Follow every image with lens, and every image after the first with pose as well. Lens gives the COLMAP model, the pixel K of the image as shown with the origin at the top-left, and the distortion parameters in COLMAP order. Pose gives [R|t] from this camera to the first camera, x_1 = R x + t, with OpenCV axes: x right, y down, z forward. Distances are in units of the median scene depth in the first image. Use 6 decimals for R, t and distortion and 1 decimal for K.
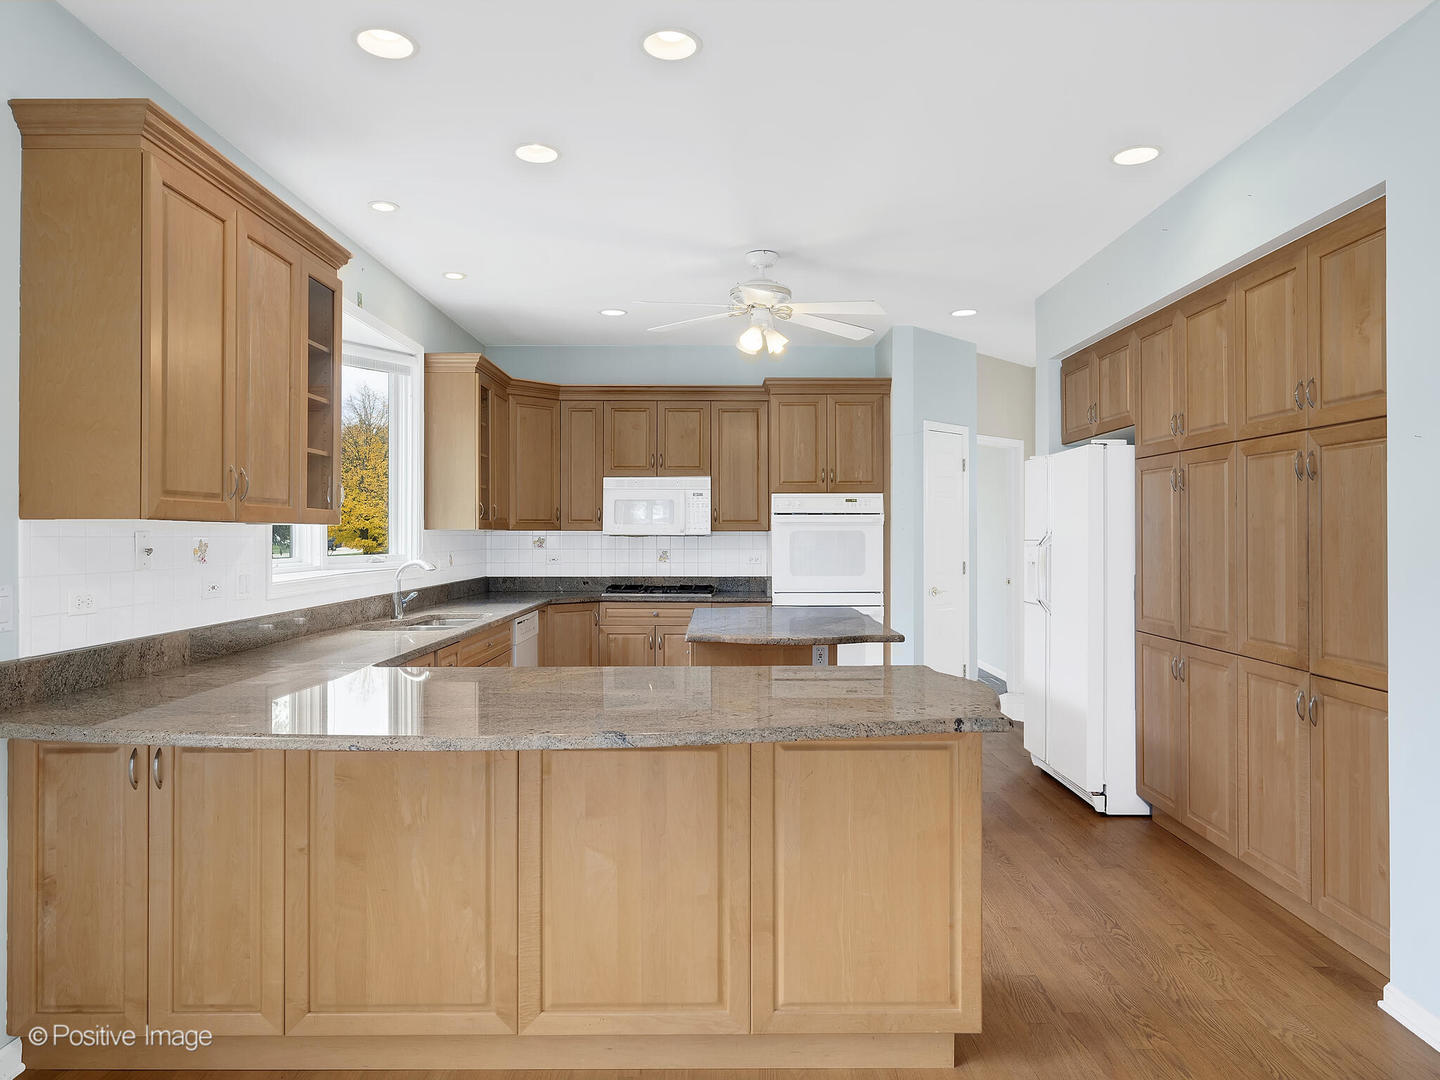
lens RADIAL K [[935.4, 0, 720.0], [0, 935.4, 540.0], [0, 0, 1]] dist [-0.001571, -0.000858]
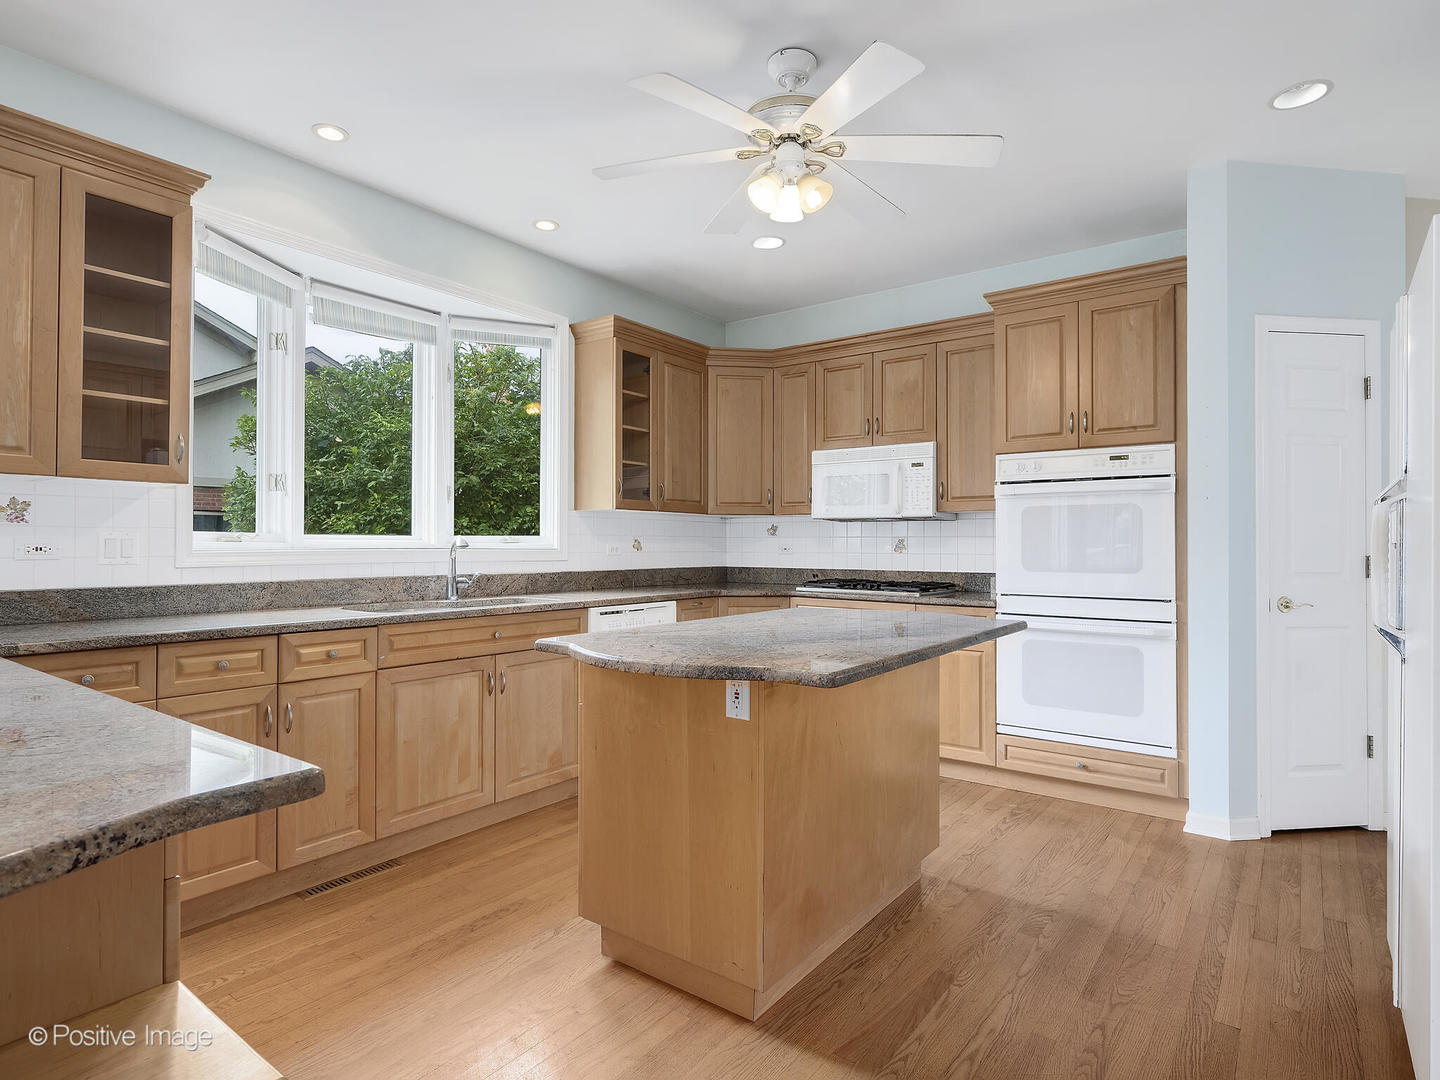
lens RADIAL K [[767.4, 0, 745.1], [0, 767.4, 540.0], [0, 0, 1]] dist [0.000966, 0.000030]
pose [[0.805032, -0.001112, -0.593231, 0.250384], [-0.007691, 0.999895, -0.012312, 0.023844], [0.593182, 0.014474, 0.804938, 0.421667]]
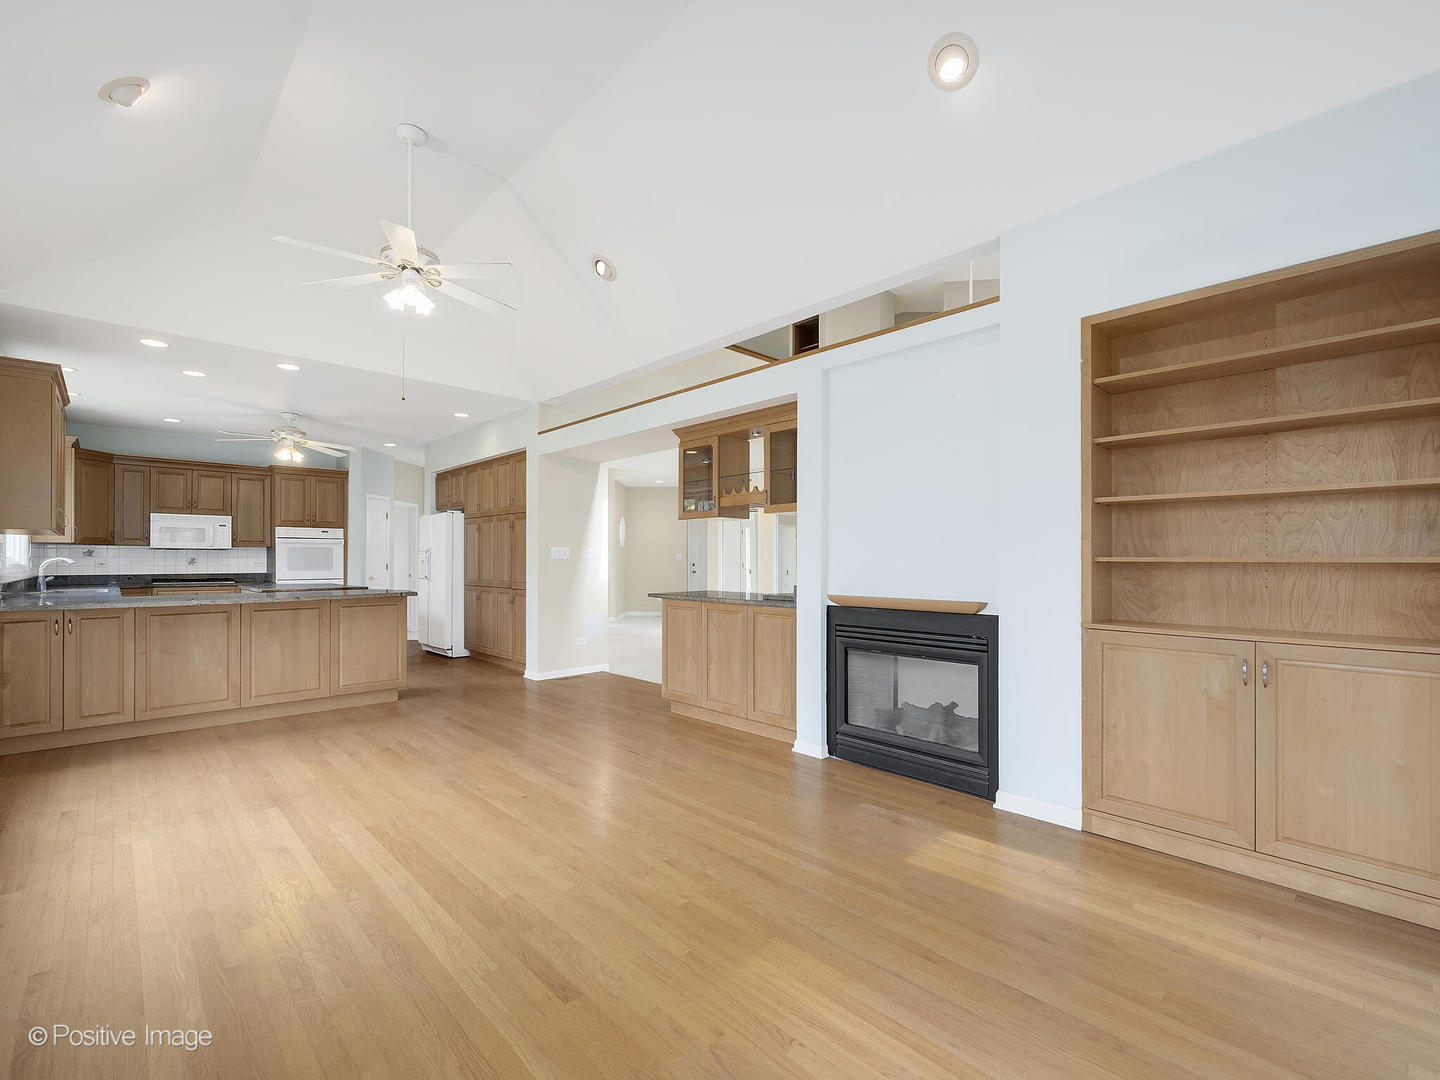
lens RADIAL K [[643.6, 0, 719.7], [0, 643.6, 551.1], [0, 0, 1]] dist [0.000400, 0.000032]
pose [[0.728386, 0.009956, 0.685094, -0.178319], [0.004558, 0.999802, -0.019376, 0.027589], [-0.685151, 0.017236, 0.728197, -0.533048]]
